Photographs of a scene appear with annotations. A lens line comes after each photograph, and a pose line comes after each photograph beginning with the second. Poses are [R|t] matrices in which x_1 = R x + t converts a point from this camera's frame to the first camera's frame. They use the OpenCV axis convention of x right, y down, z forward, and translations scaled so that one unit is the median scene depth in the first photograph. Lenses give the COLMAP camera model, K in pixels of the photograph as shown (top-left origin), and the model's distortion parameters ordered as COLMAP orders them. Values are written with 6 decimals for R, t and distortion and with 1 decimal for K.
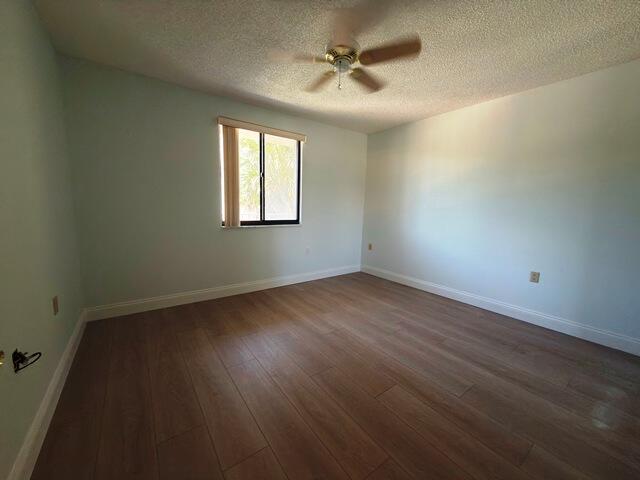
lens RADIAL K [[255.2, 0, 324.9], [0, 255.2, 241.5], [0, 0, 1]] dist [0.001753, -0.000879]
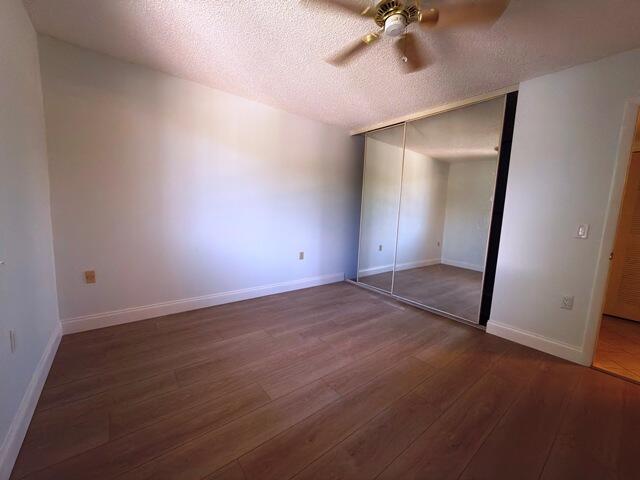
lens RADIAL K [[255.2, 0, 326.6], [0, 255.2, 238.7], [0, 0, 1]] dist [0.001753, -0.000879]
pose [[-0.029997, -0.129722, 0.991097, -0.517011], [0.102644, 0.985901, 0.132148, -0.111543], [-0.994266, 0.105694, -0.016259, 0.879074]]
